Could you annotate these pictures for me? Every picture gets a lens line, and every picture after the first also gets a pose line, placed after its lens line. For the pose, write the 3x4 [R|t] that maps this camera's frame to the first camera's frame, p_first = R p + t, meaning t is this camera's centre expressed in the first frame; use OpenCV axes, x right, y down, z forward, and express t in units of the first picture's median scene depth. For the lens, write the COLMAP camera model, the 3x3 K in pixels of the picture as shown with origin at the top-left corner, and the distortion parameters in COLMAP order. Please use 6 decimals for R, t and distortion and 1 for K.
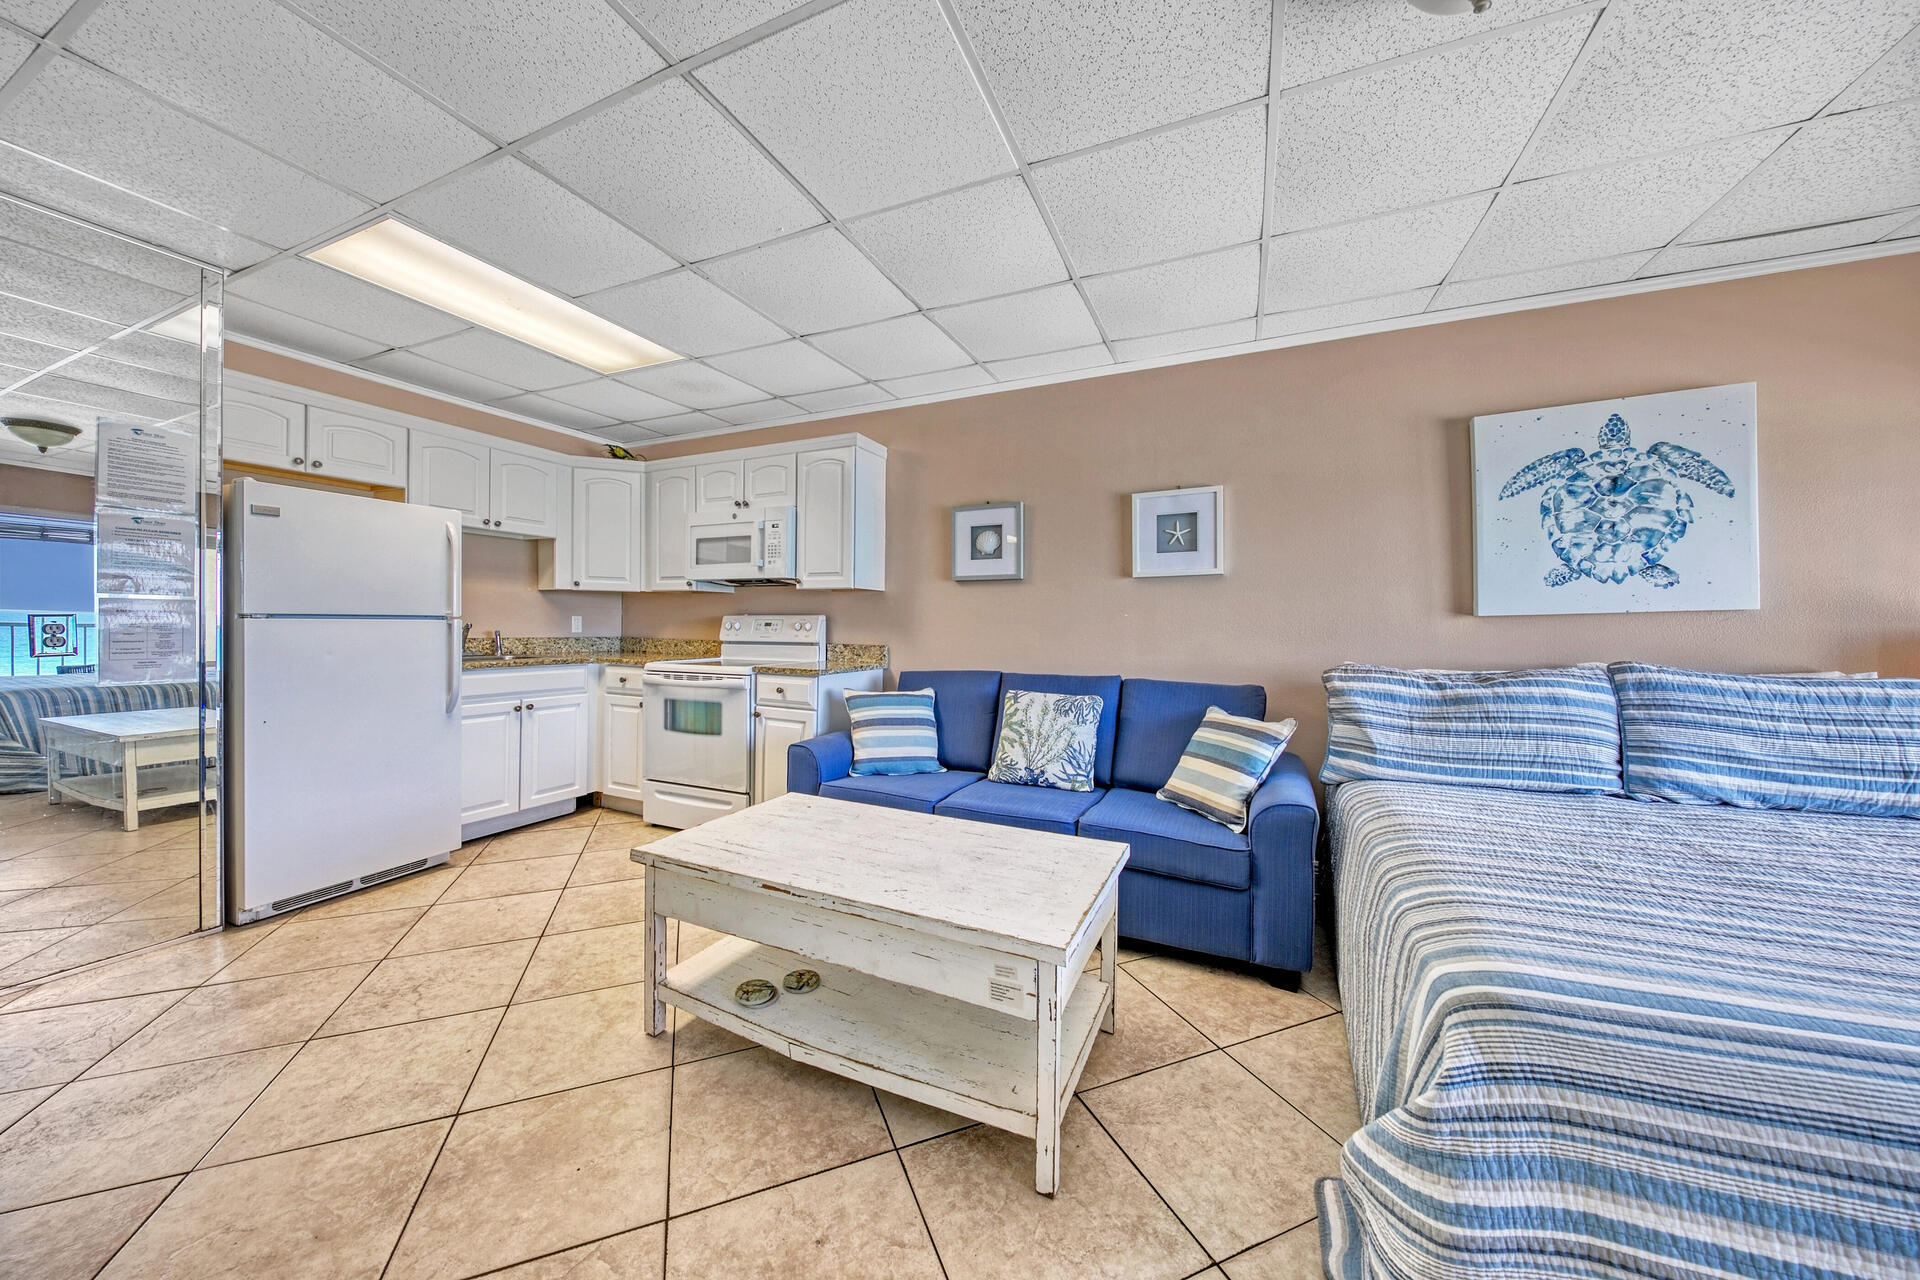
lens RADIAL K [[651.5, 0, 966.2], [0, 651.5, 632.8], [0, 0, 1]] dist [0.000817, -0.000043]
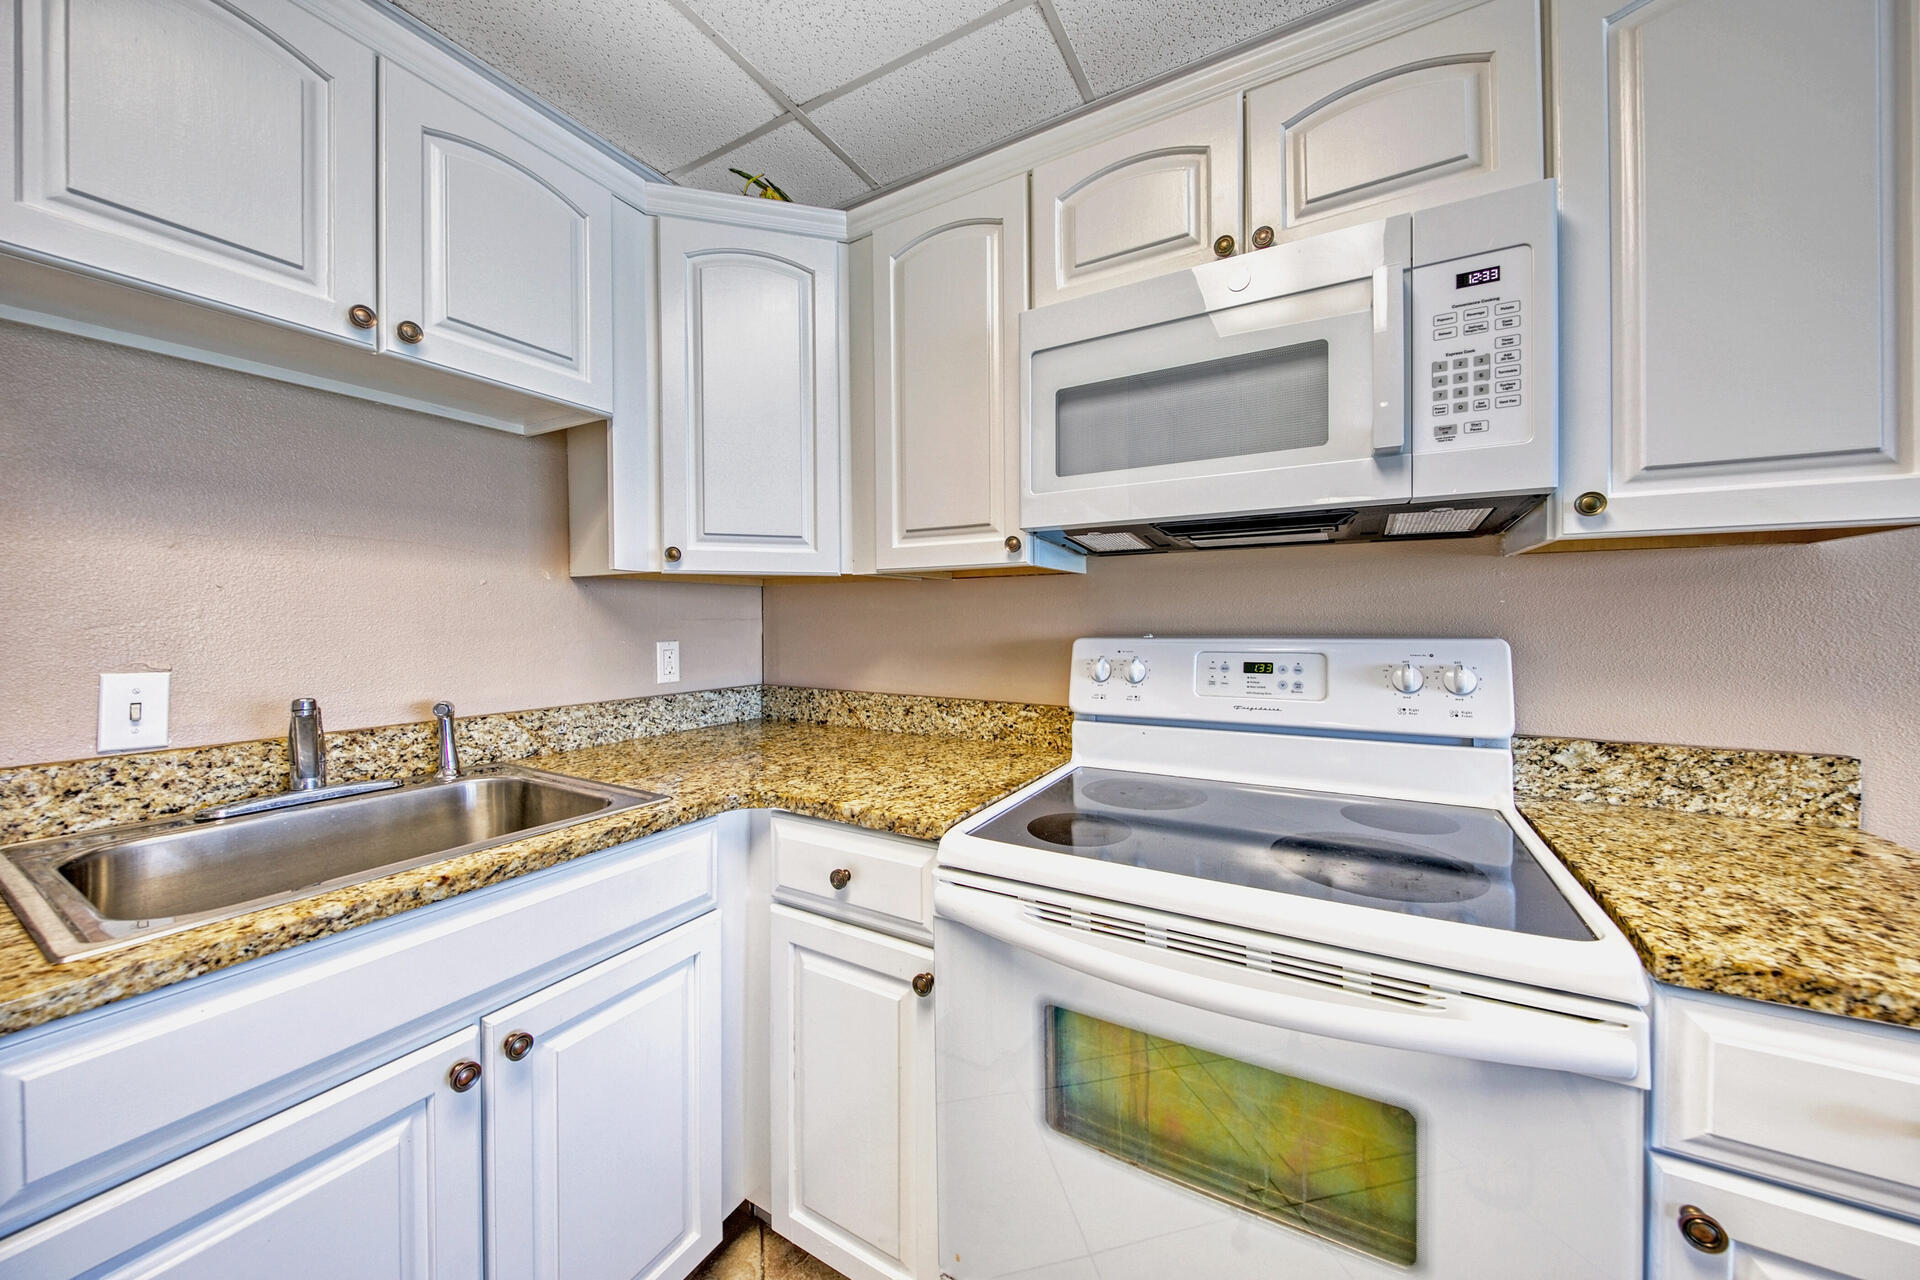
lens RADIAL K [[653.6, 0, 955.1], [0, 653.6, 624.9], [0, 0, 1]] dist [0.001040, -0.000010]
pose [[0.995728, -0.016700, -0.090809, -0.472275], [0.016542, 0.999860, -0.002496, -0.039513], [0.090838, 0.000984, 0.995865, 0.755966]]
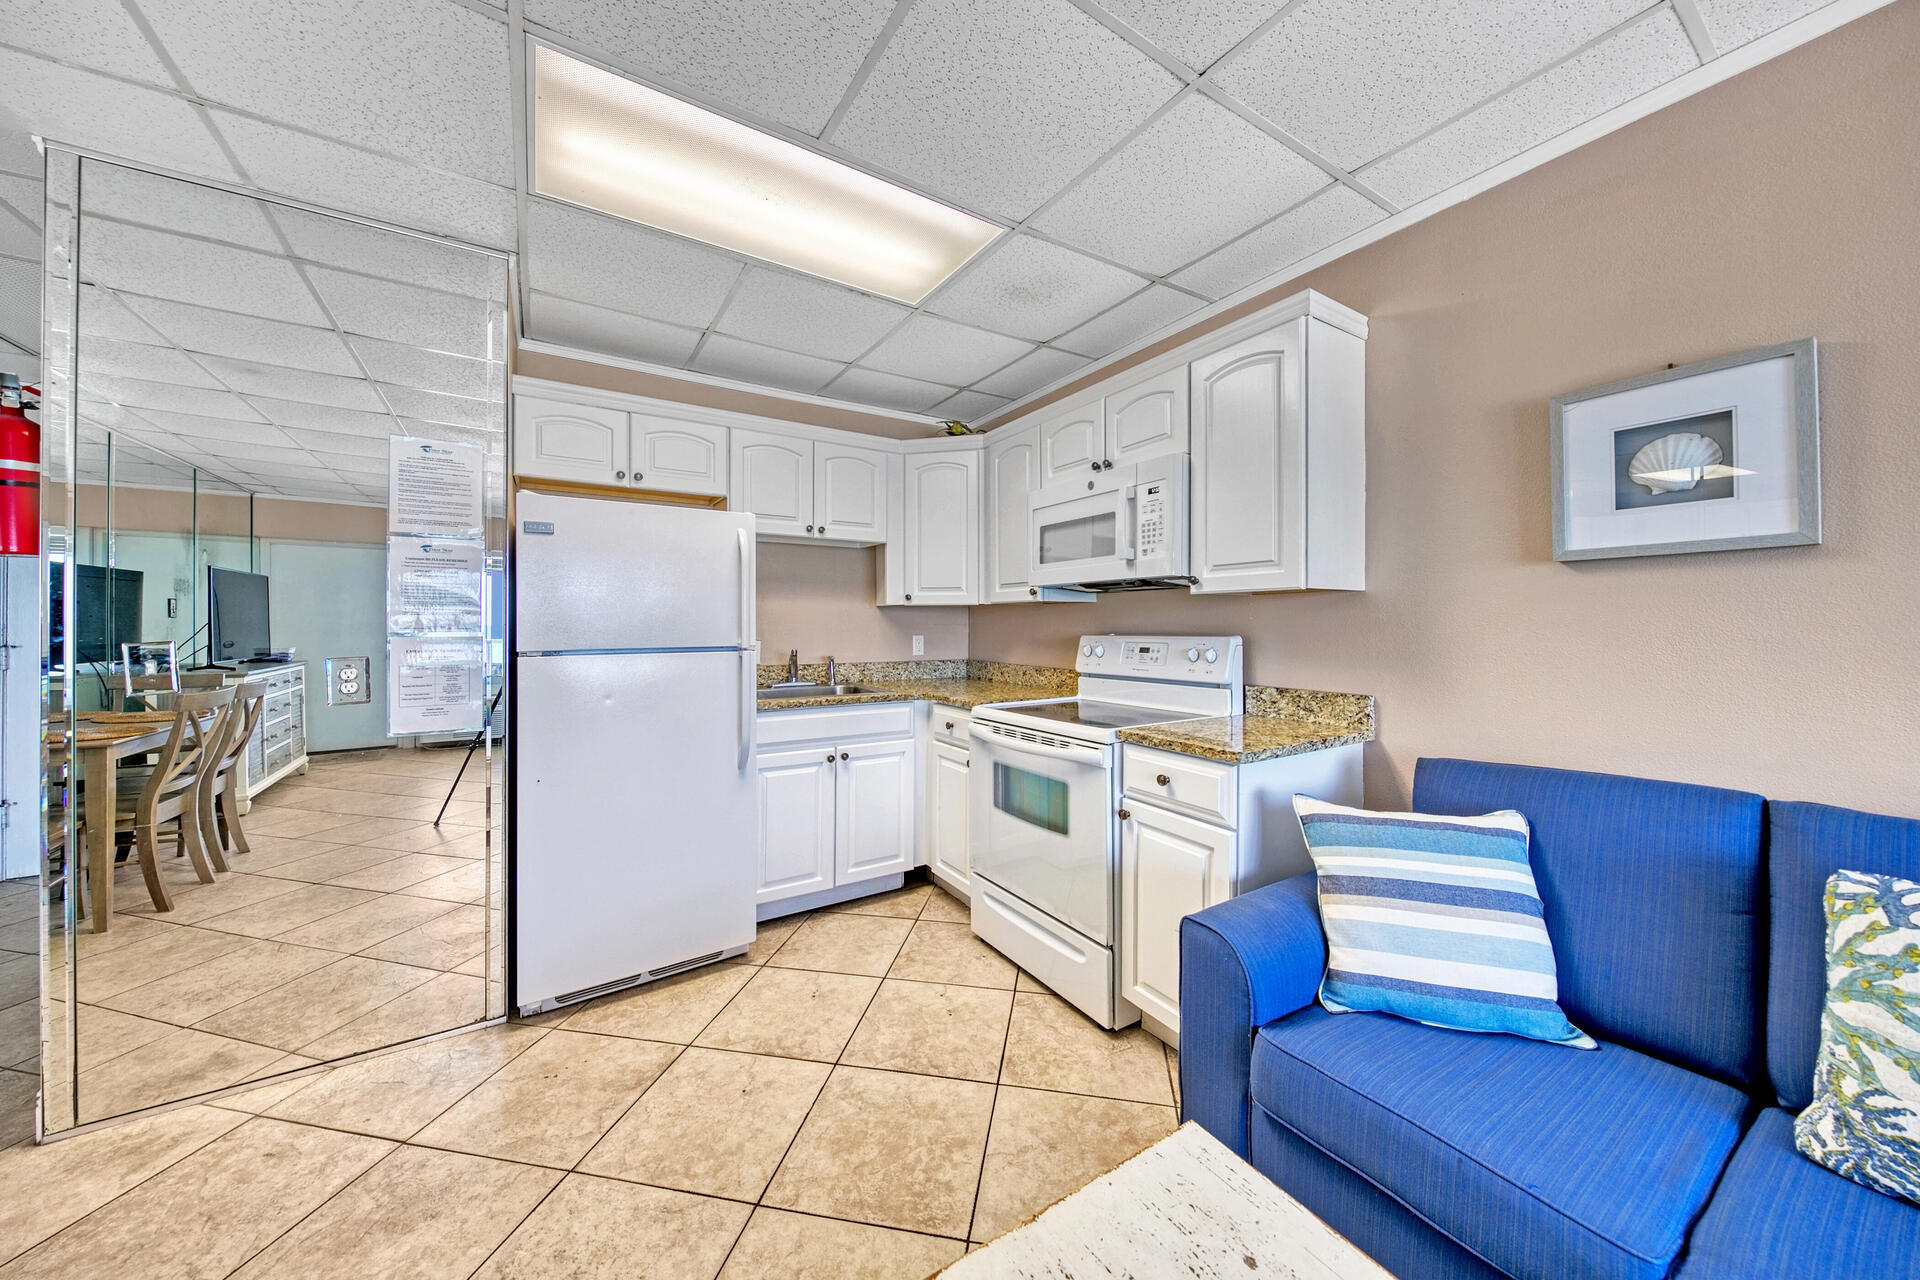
lens RADIAL K [[653.6, 0, 955.1], [0, 653.6, 624.9], [0, 0, 1]] dist [0.001040, -0.000010]
pose [[0.830651, -0.011886, -0.556667, -0.113274], [0.004058, 0.999875, -0.015294, -0.032419], [0.556779, 0.010445, 0.830595, 0.406382]]
